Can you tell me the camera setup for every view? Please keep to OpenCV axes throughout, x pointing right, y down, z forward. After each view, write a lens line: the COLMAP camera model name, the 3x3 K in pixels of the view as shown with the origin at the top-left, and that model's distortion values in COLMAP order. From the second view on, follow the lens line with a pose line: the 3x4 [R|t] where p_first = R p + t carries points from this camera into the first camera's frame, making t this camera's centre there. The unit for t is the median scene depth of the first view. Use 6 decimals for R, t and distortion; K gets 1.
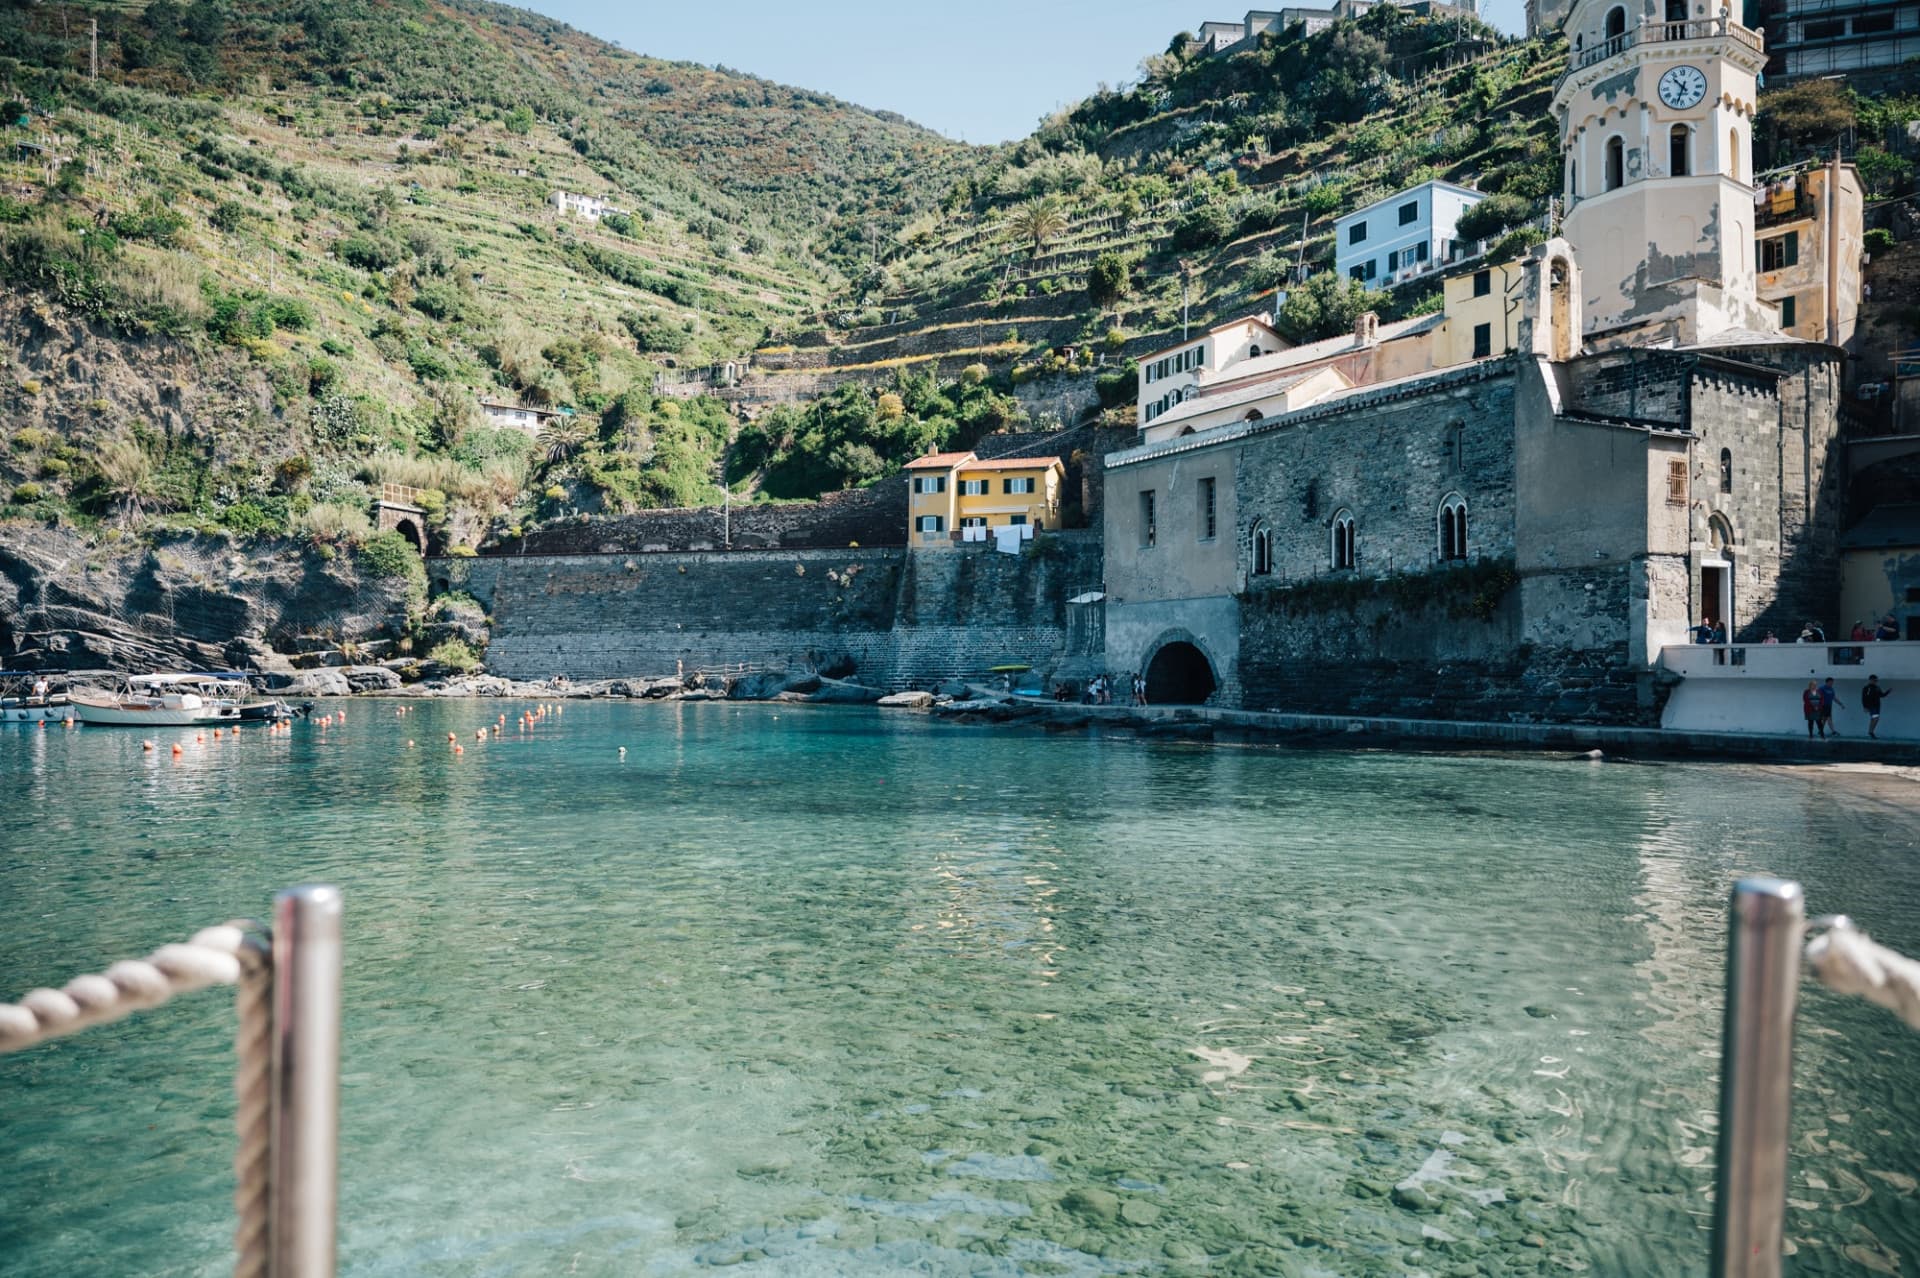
lens RADIAL K [[1301.0, 0, 960.0], [0, 1301.0, 639.0], [0, 0, 1]] dist [0.003696, 0.001137]
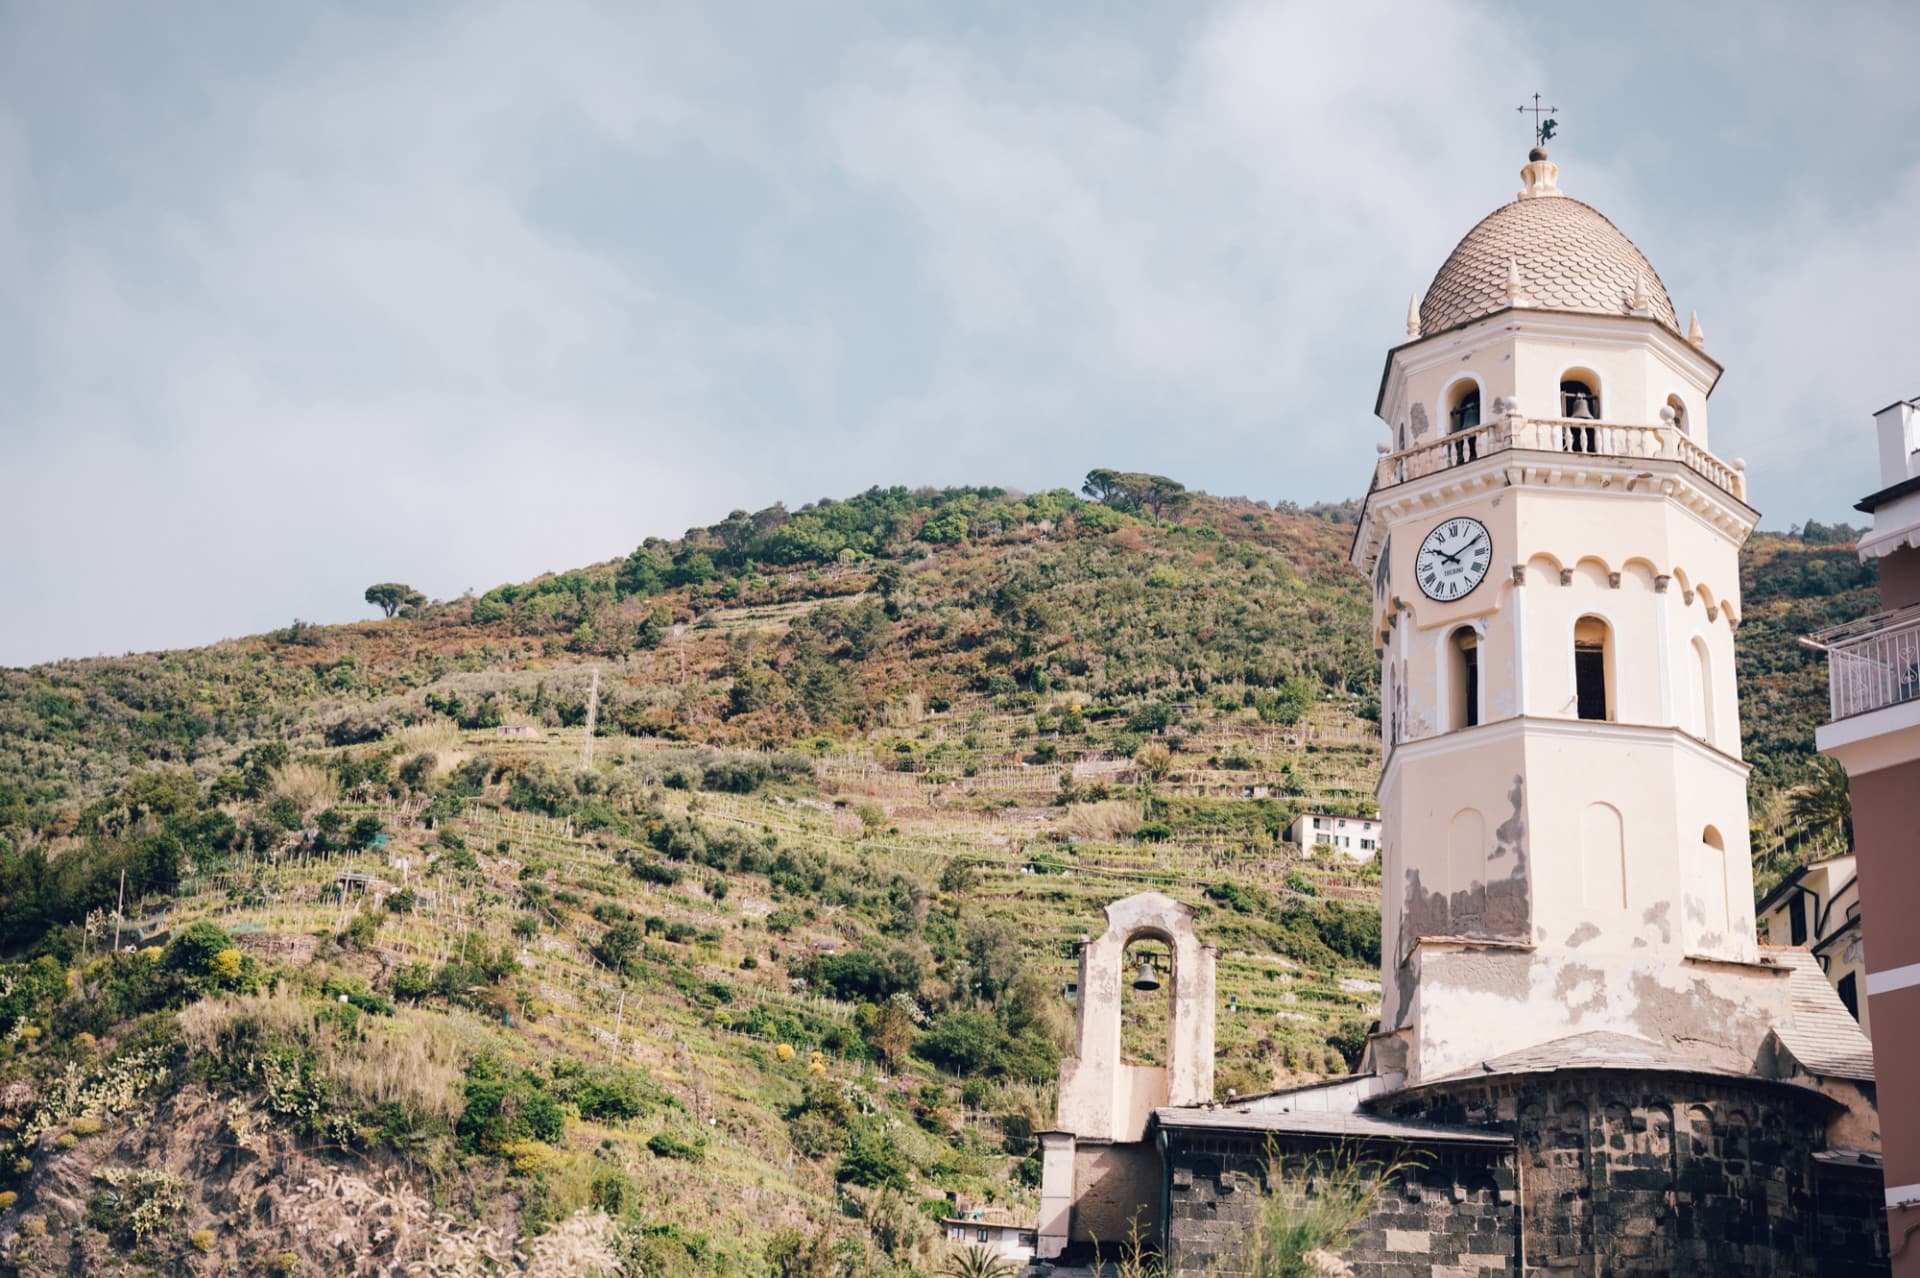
lens RADIAL K [[2605.6, 0, 960.0], [0, 2605.6, 639.0], [0, 0, 1]] dist [-0.006144, 0.004339]
pose [[0.850523, -0.157386, -0.501837, 0.322966], [-0.041320, 0.931229, -0.362083, -0.012360], [0.524312, 0.328696, 0.785529, 0.053235]]
